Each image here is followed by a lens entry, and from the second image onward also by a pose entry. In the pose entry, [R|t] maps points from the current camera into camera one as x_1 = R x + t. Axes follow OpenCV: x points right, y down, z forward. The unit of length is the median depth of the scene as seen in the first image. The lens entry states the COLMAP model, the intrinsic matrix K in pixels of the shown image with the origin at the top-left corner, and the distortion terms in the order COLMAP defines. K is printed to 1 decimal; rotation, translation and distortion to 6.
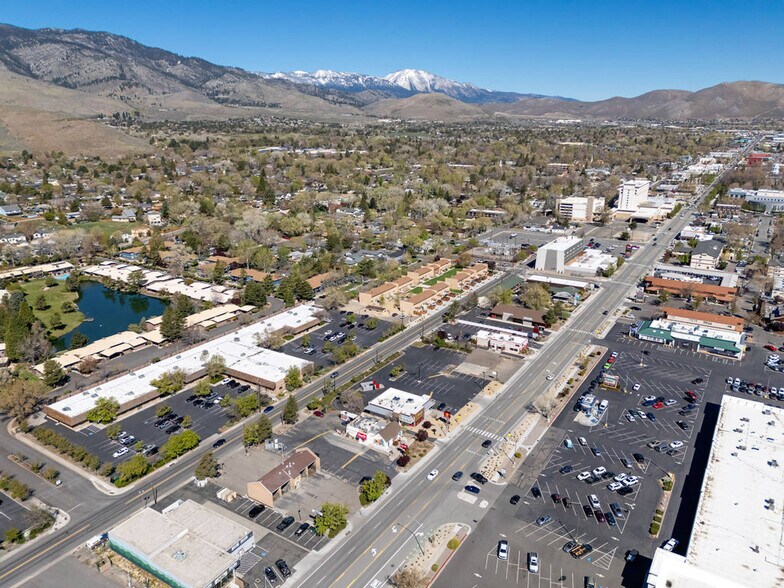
lens RADIAL K [[571.8, 0, 392.1], [0, 571.8, 290.9], [0, 0, 1]] dist [0.077993, -0.064199]
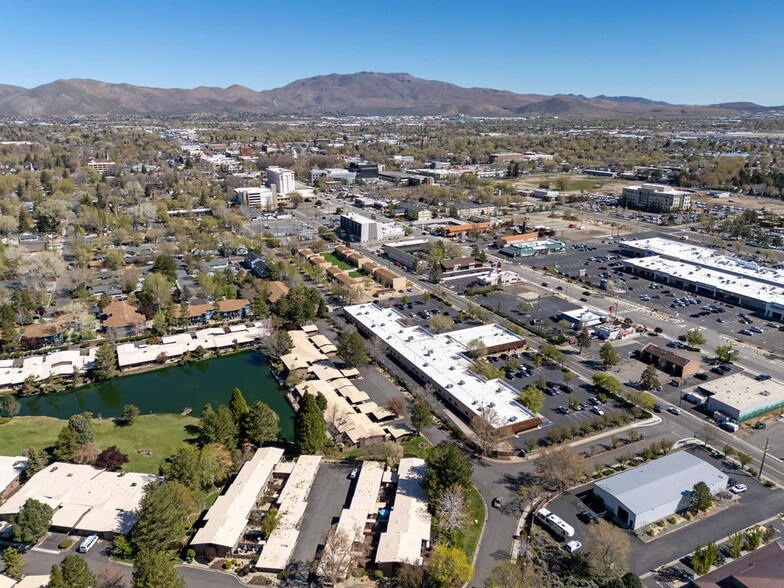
lens RADIAL K [[571.8, 0, 390.8], [0, 571.8, 292.9], [0, 0, 1]] dist [0.077993, -0.064199]
pose [[0.515114, -0.261016, 0.816412, -0.914095], [0.254737, 0.956086, 0.144945, -0.120700], [-0.818393, 0.133307, 0.558983, 0.405790]]
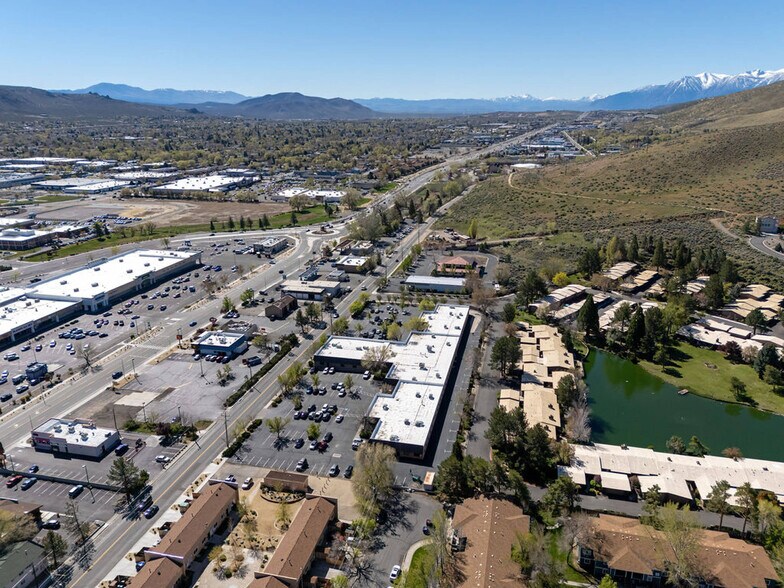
lens RADIAL K [[571.8, 0, 393.1], [0, 571.8, 292.9], [0, 0, 1]] dist [0.077993, -0.064199]
pose [[-0.942446, 0.104121, -0.317732, 0.029770], [-0.094558, 0.828486, 0.551969, -0.411561], [0.320708, 0.550245, -0.770959, 1.367539]]
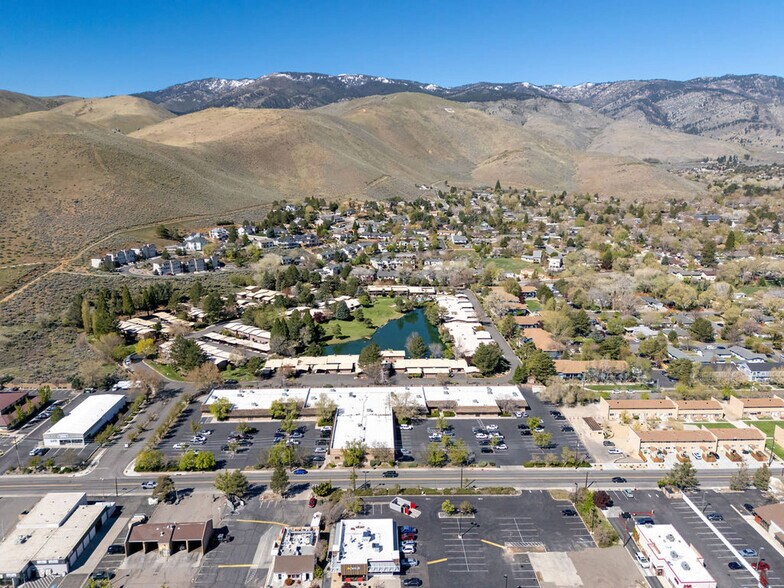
lens RADIAL K [[571.8, 0, 389.1], [0, 571.8, 288.9], [0, 0, 1]] dist [0.077993, -0.064199]
pose [[0.561219, 0.181582, -0.807503, 0.382262], [-0.240611, 0.969295, 0.050738, -0.108945], [0.791922, 0.165818, 0.587677, 0.362377]]
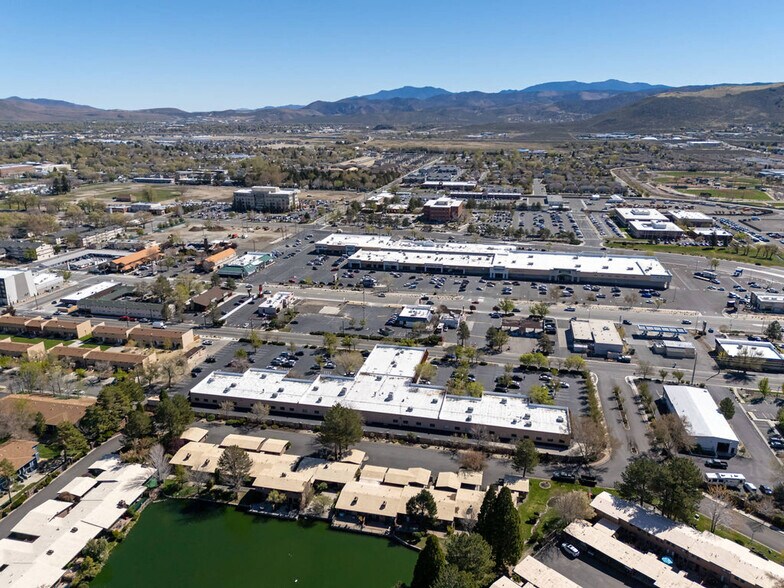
lens RADIAL K [[571.8, 0, 391.8], [0, 571.8, 299.0], [0, 0, 1]] dist [0.077993, -0.064199]
pose [[-0.338835, -0.288647, 0.895474, -0.831834], [0.278169, 0.878490, 0.388428, -0.273463], [-0.898784, 0.380707, -0.217371, 0.915062]]
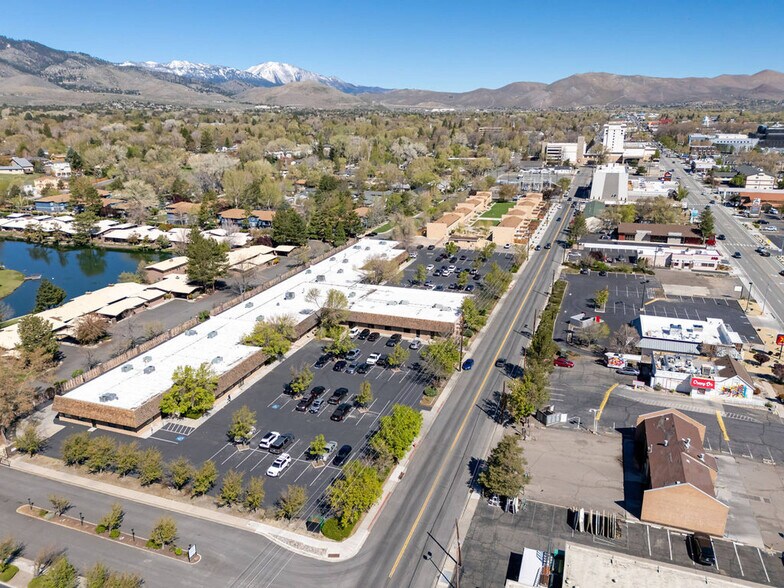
lens RADIAL K [[571.8, 0, 392.9], [0, 571.8, 292.9], [0, 0, 1]] dist [0.077993, -0.064199]
pose [[0.975333, -0.072685, 0.208430, -0.279222], [0.070568, 0.997352, 0.017584, 0.081837], [-0.209156, -0.002442, 0.977879, 0.314183]]
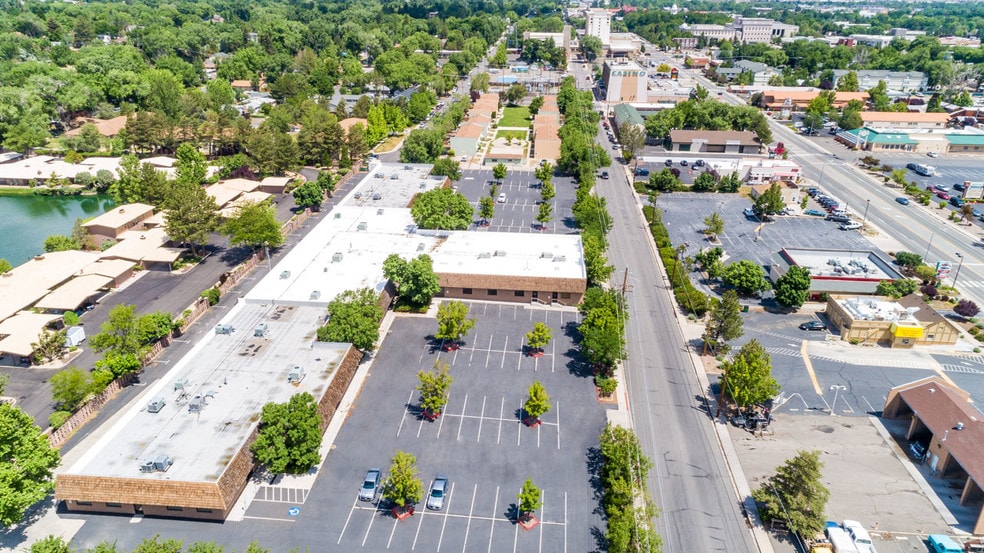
lens RADIAL K [[654.0, 0, 492.8], [0, 654.0, 277.2], [0, 0, 1]] dist [0.011958, 0.007162]
pose [[0.882168, -0.177771, 0.436092, -0.356085], [0.125361, 0.981249, 0.146410, 0.052896], [-0.453942, -0.074489, 0.887912, 0.417083]]
